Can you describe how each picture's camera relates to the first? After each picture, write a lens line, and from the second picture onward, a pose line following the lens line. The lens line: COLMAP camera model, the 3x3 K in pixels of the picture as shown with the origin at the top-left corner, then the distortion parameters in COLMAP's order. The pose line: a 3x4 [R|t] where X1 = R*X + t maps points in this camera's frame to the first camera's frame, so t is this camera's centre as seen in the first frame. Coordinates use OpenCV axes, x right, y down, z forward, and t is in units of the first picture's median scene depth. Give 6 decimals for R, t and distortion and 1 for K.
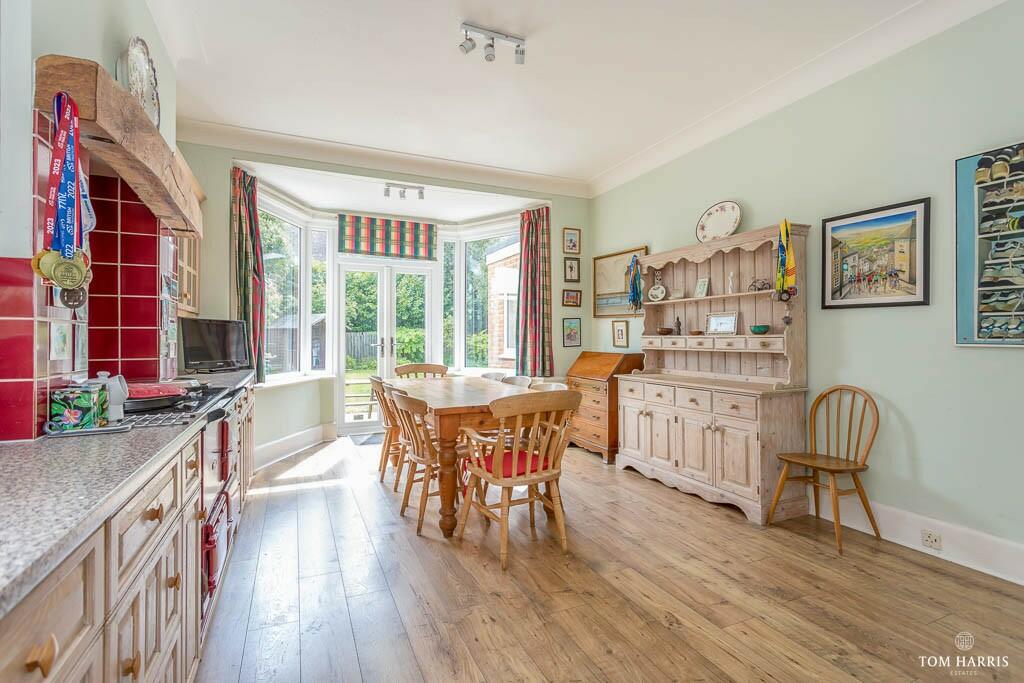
lens RADIAL K [[487.9, 0, 515.3], [0, 487.9, 339.0], [0, 0, 1]] dist [-0.002542, 0.000320]
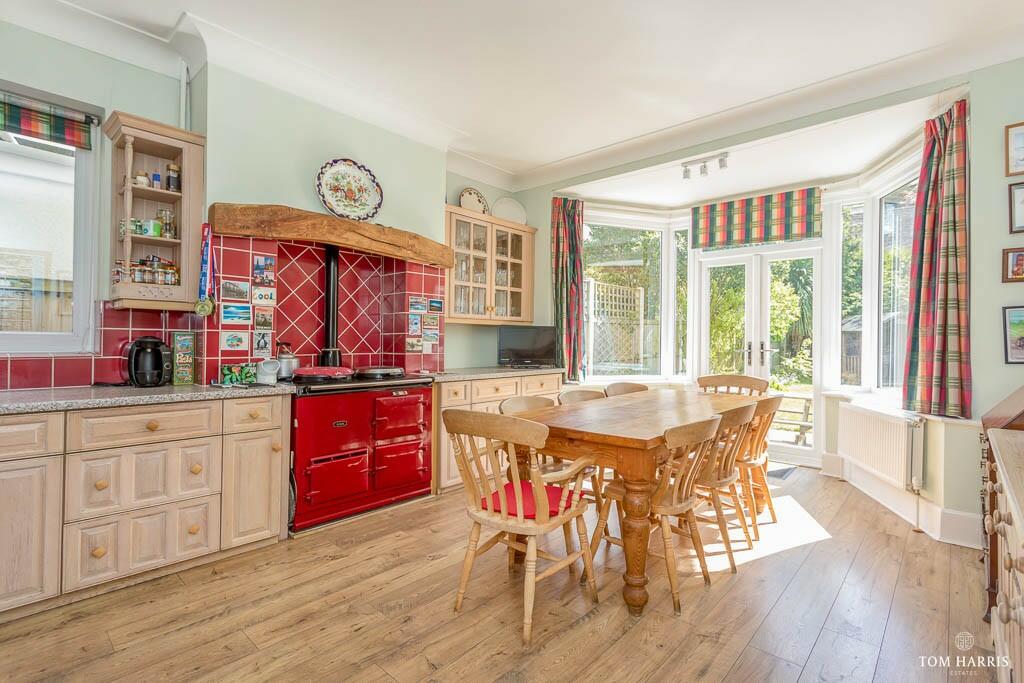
lens RADIAL K [[487.9, 0, 513.3], [0, 487.9, 339.2], [0, 0, 1]] dist [-0.002542, 0.000320]
pose [[0.383914, 0.003713, -0.923362, 0.367798], [-0.008125, 0.999967, 0.000642, -0.005077], [0.923333, 0.007256, 0.383931, 0.340353]]
